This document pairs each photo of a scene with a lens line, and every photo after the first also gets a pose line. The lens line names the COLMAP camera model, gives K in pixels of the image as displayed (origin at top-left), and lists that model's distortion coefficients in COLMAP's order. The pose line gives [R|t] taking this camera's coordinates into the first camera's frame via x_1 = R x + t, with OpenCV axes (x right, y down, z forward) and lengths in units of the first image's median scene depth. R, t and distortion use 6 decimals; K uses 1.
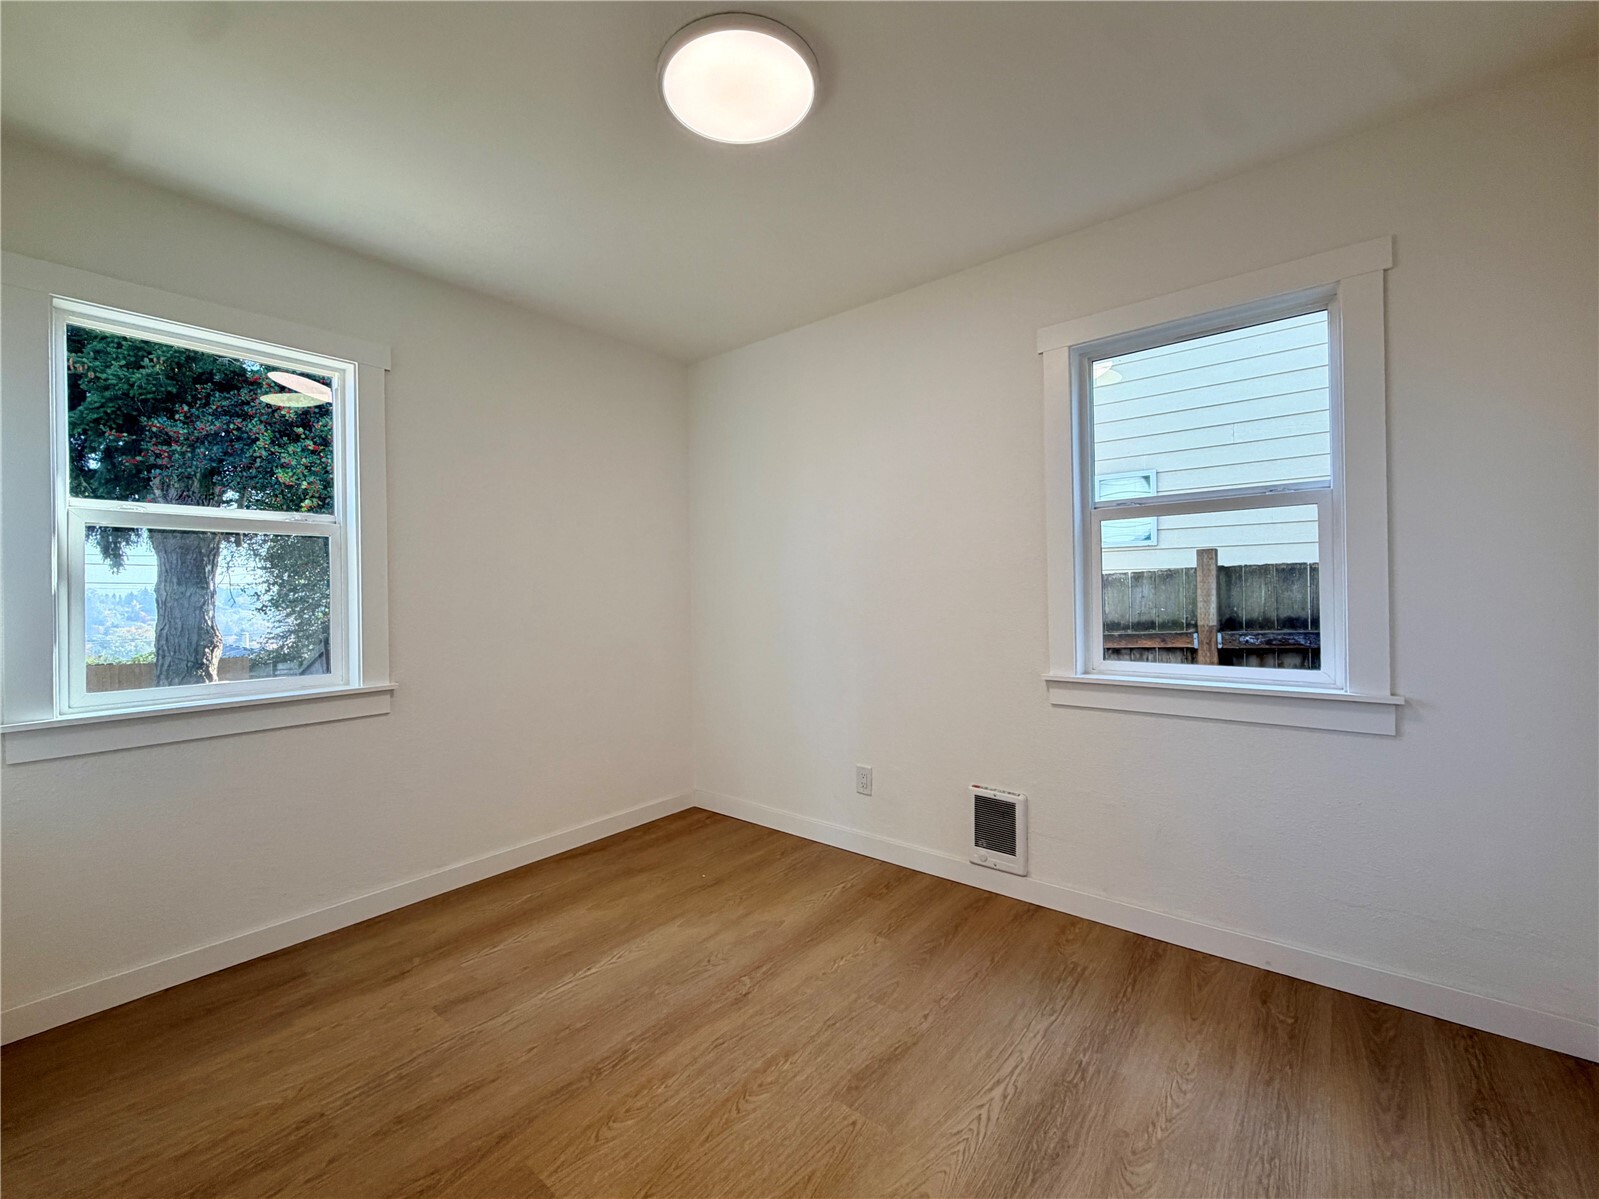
lens RADIAL K [[655.5, 0, 794.4], [0, 655.5, 593.0], [0, 0, 1]] dist [-0.002319, -0.000325]
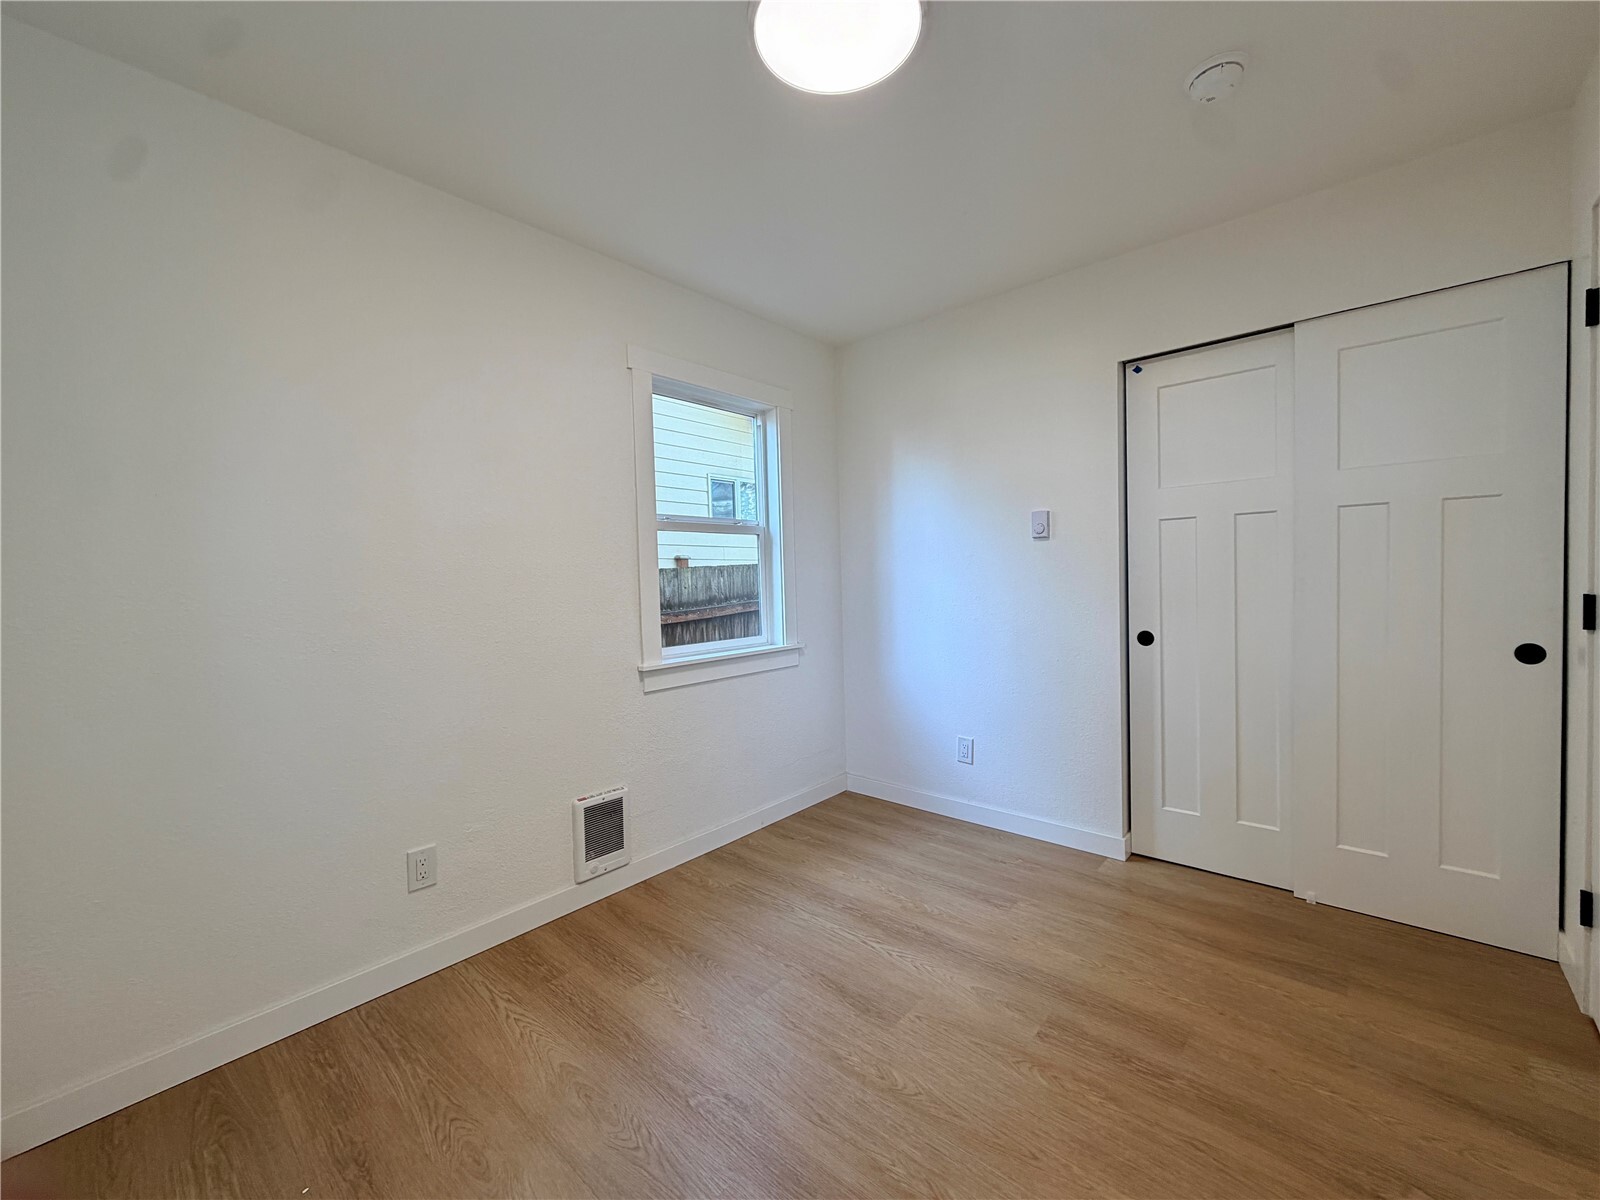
lens RADIAL K [[635.9, 0, 793.7], [0, 635.9, 598.6], [0, 0, 1]] dist [-0.000088, -0.000265]
pose [[0.051591, -0.021222, 0.998443, -0.706495], [0.029523, 0.999370, 0.019716, -0.001966], [-0.998232, 0.028460, 0.052185, 0.741921]]
